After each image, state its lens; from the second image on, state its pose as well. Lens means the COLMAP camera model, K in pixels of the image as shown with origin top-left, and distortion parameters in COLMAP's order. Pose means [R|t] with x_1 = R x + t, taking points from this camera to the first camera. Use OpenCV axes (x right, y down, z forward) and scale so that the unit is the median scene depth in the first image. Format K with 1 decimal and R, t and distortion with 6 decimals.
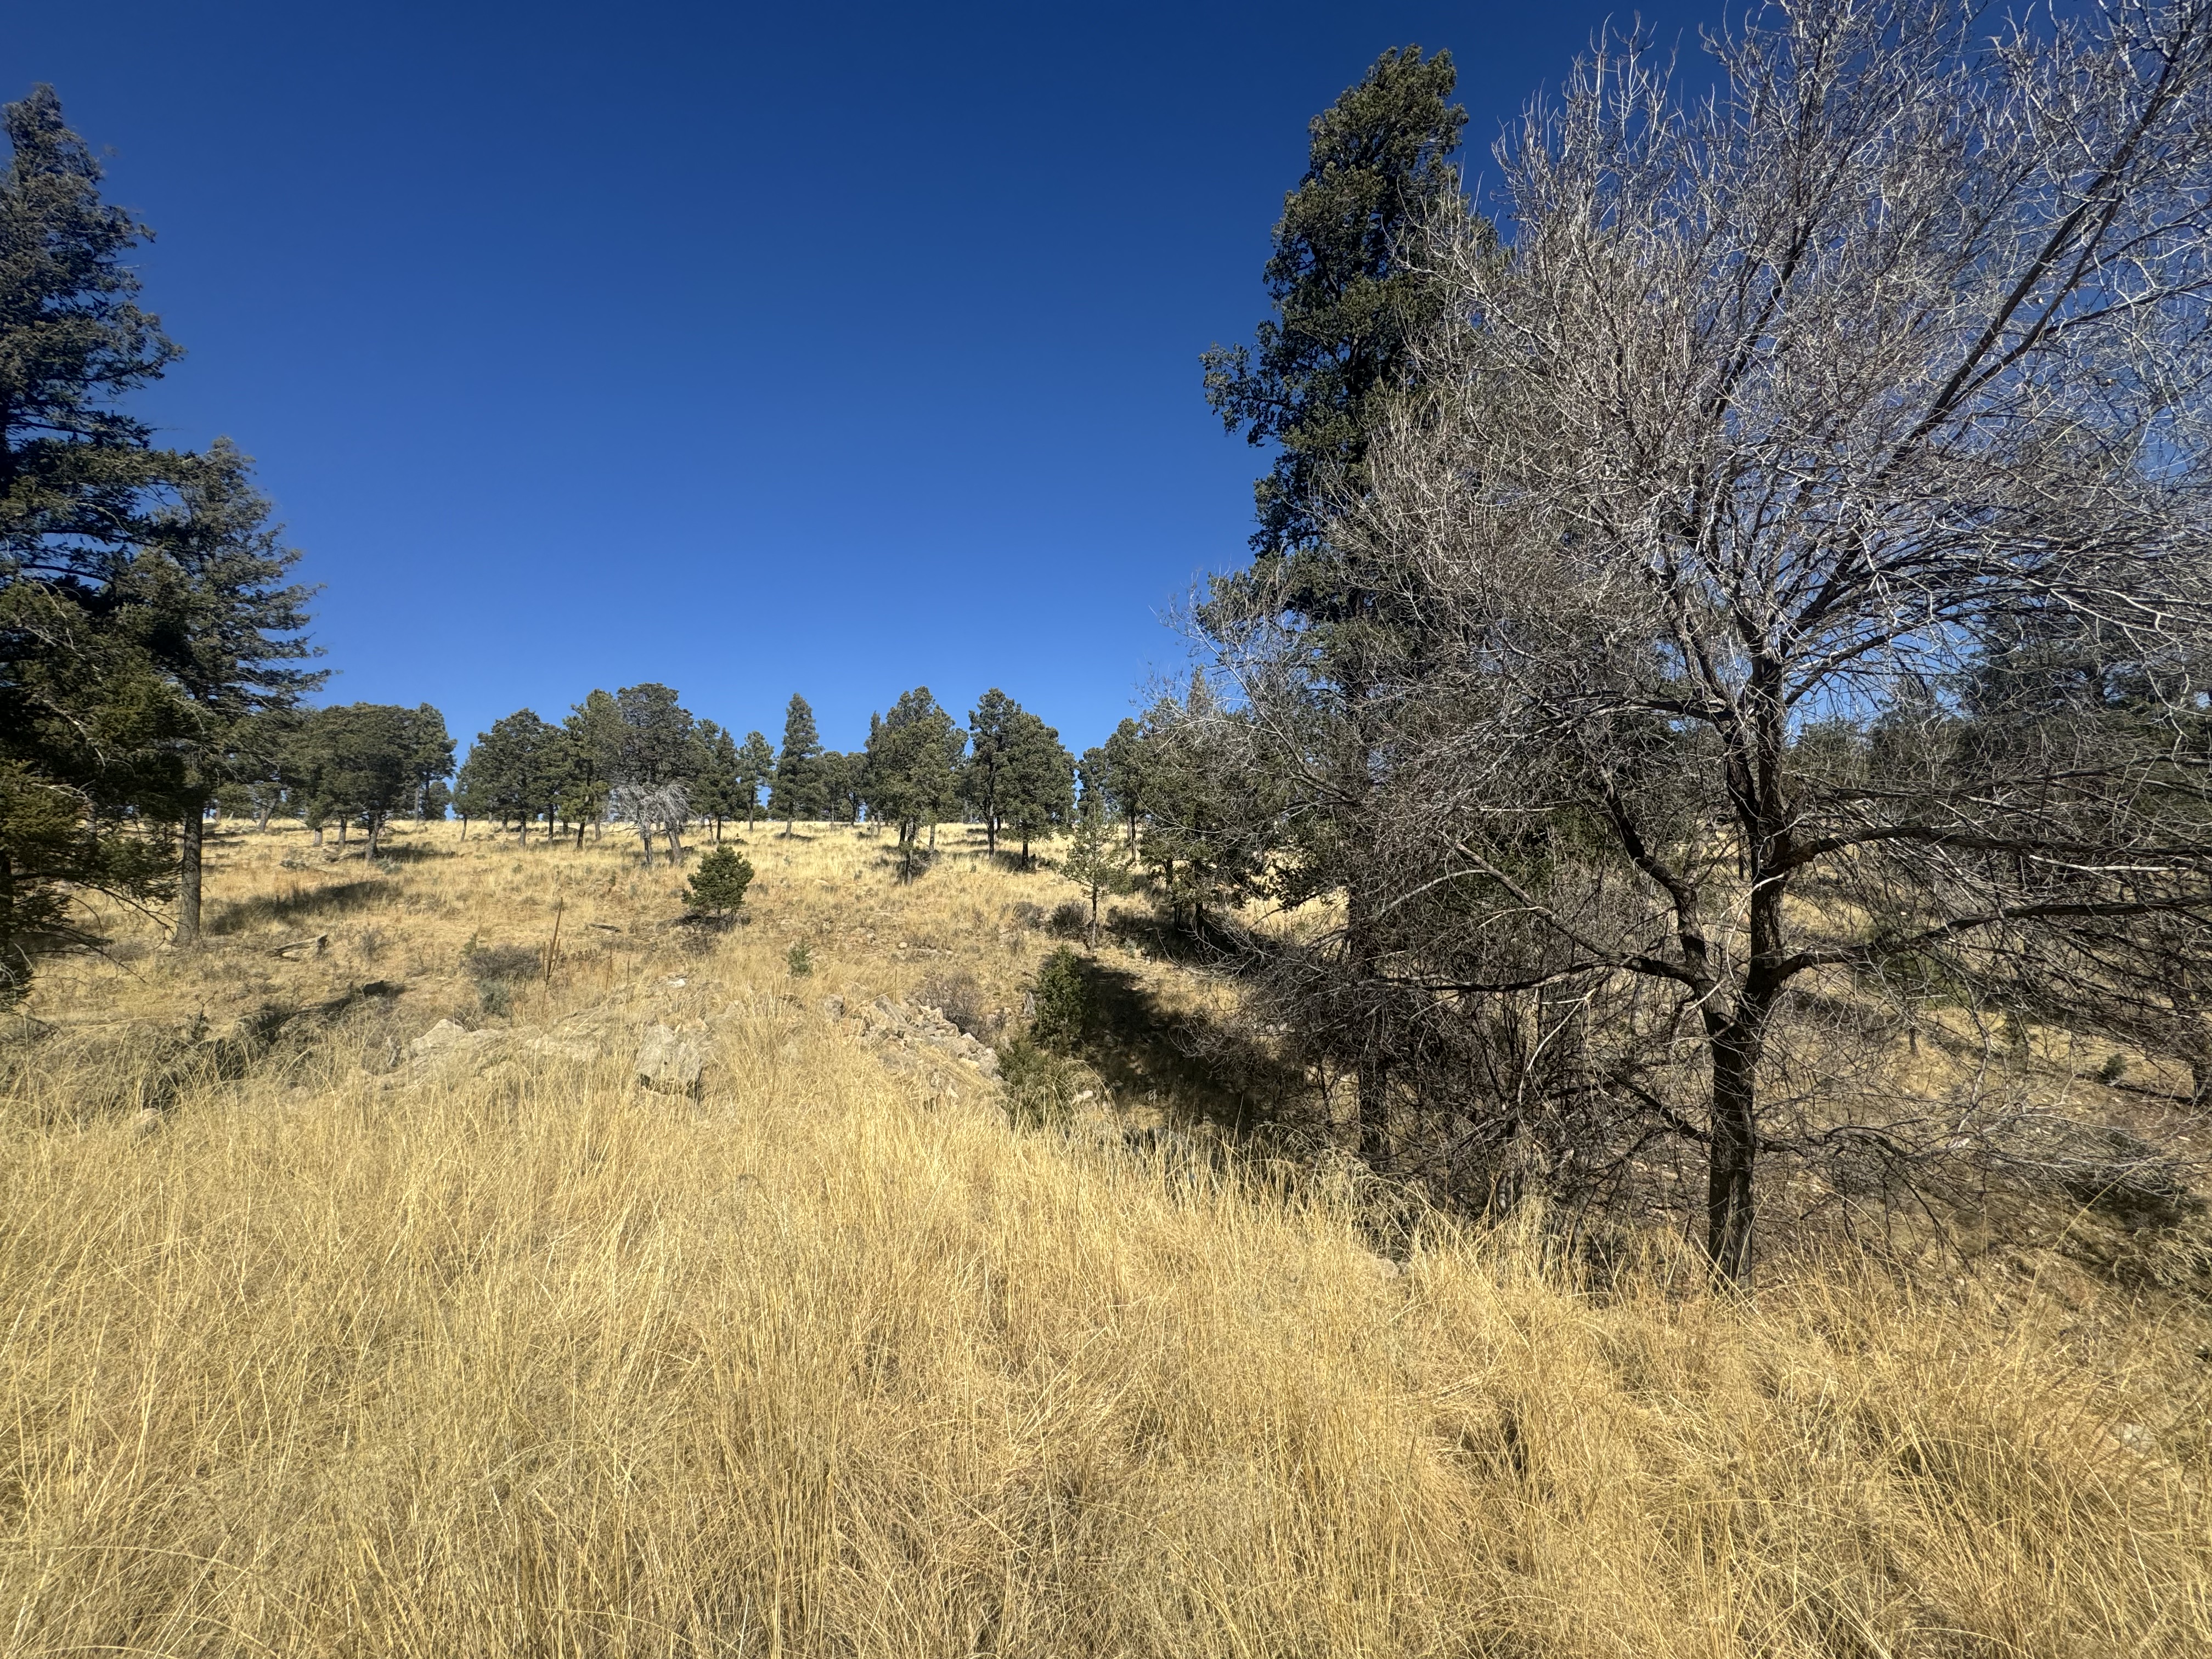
lens RADIAL K [[880.6, 0, 1110.6], [0, 880.6, 826.3], [0, 0, 1]] dist [-0.004143, 0.000696]
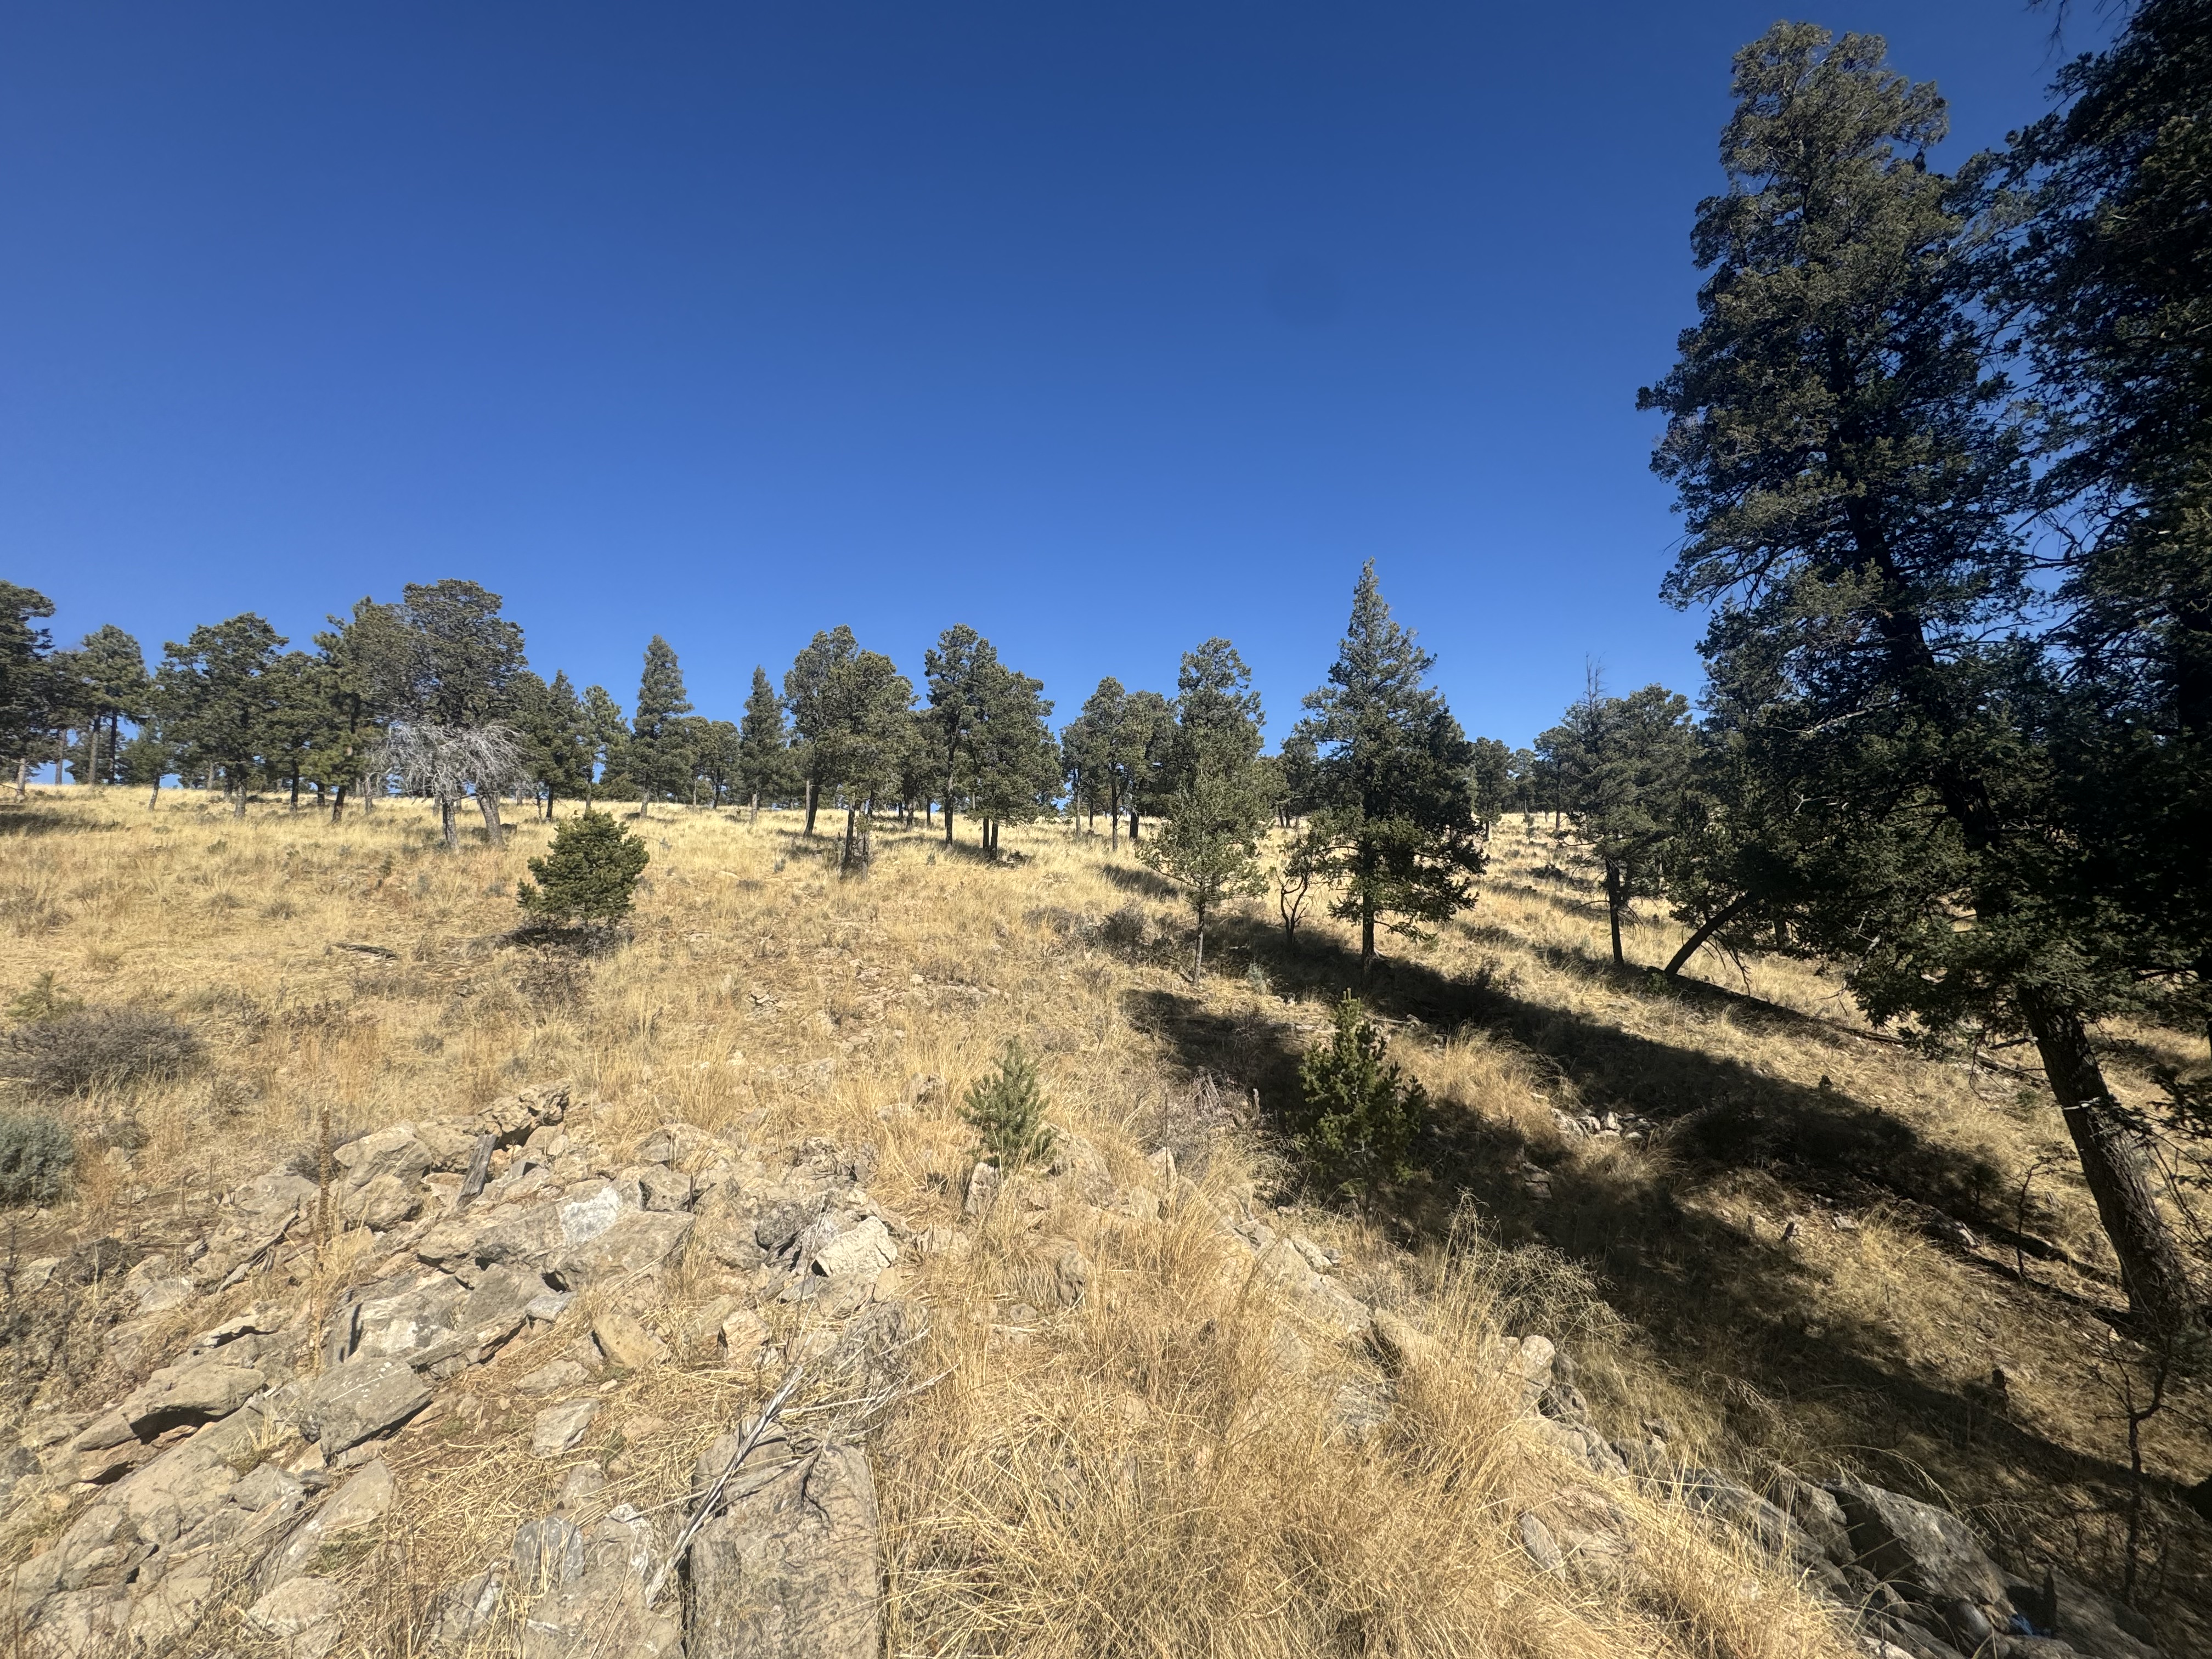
lens RADIAL K [[880.6, 0, 1111.6], [0, 880.6, 830.3], [0, 0, 1]] dist [-0.004143, 0.000696]
pose [[0.985541, 0.021513, 0.168064, -0.364027], [-0.022450, 0.999741, 0.003676, 0.046592], [-0.167942, -0.007395, 0.985769, 0.663262]]
